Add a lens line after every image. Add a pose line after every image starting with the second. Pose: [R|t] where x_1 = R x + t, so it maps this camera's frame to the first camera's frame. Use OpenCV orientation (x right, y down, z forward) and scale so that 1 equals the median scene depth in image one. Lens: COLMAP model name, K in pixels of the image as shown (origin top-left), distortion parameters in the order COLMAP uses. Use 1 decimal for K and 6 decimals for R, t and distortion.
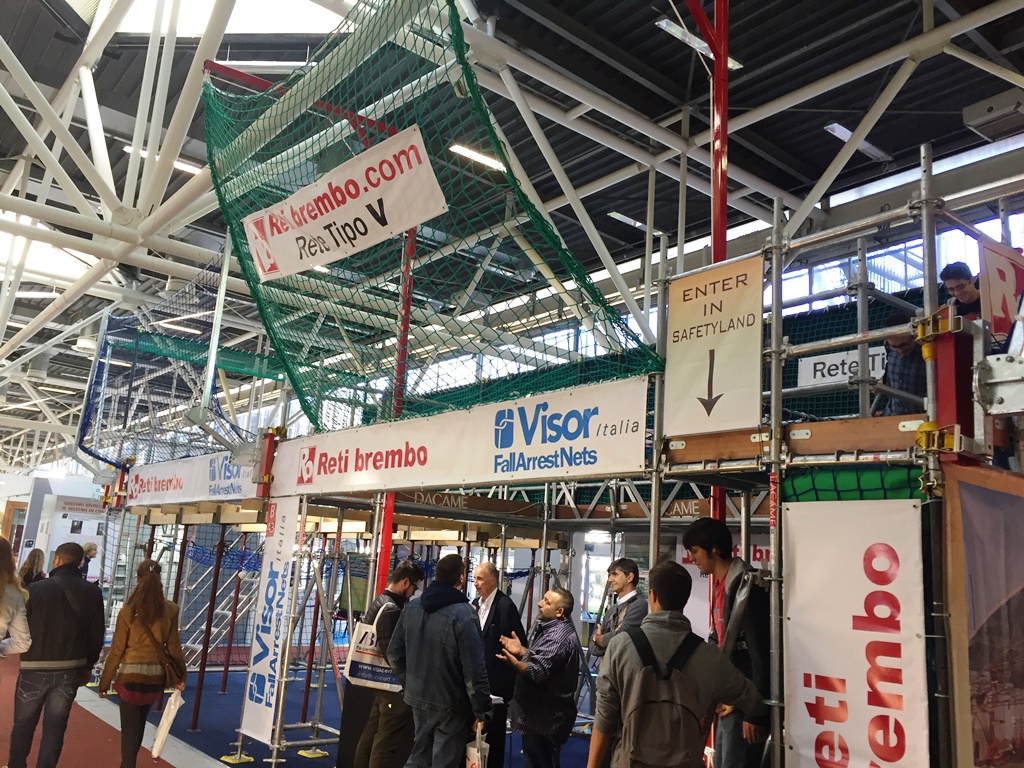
lens RADIAL K [[873.4, 0, 512.0], [0, 873.4, 384.0], [0, 0, 1]] dist [0.085262, -0.099693]
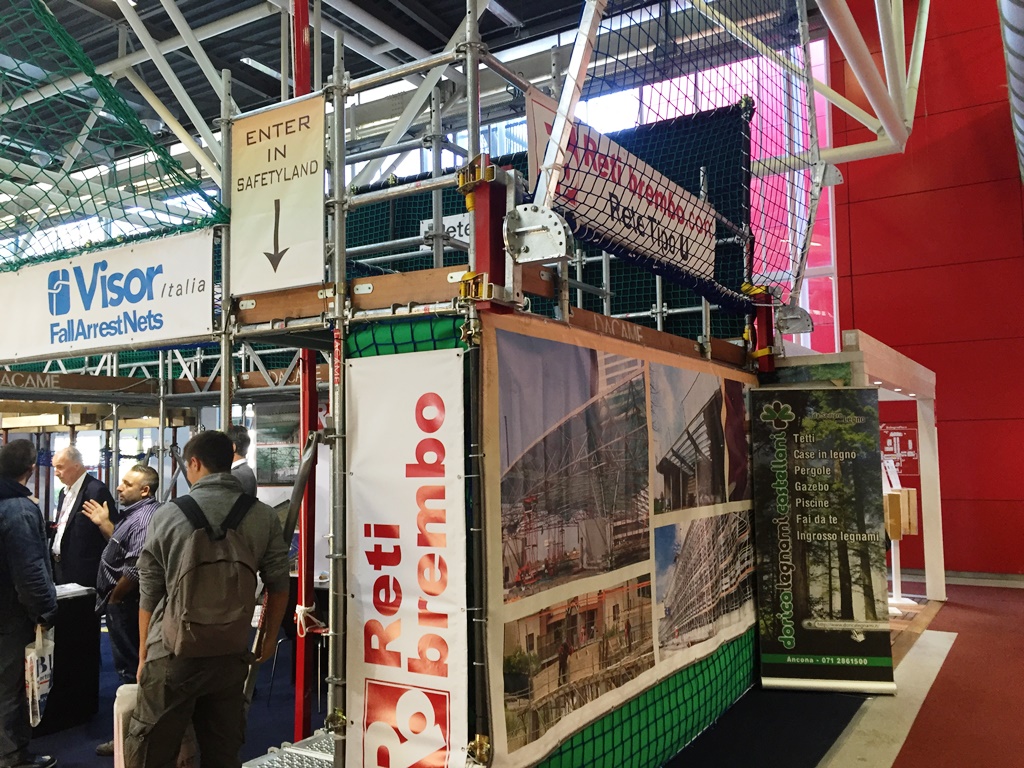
lens RADIAL K [[873.4, 0, 512.0], [0, 873.4, 384.0], [0, 0, 1]] dist [0.085262, -0.099693]
pose [[0.935232, -0.055576, 0.349645, 0.127227], [0.004064, 0.989222, 0.146365, 0.018690], [-0.354011, -0.135465, 0.925379, 0.027939]]
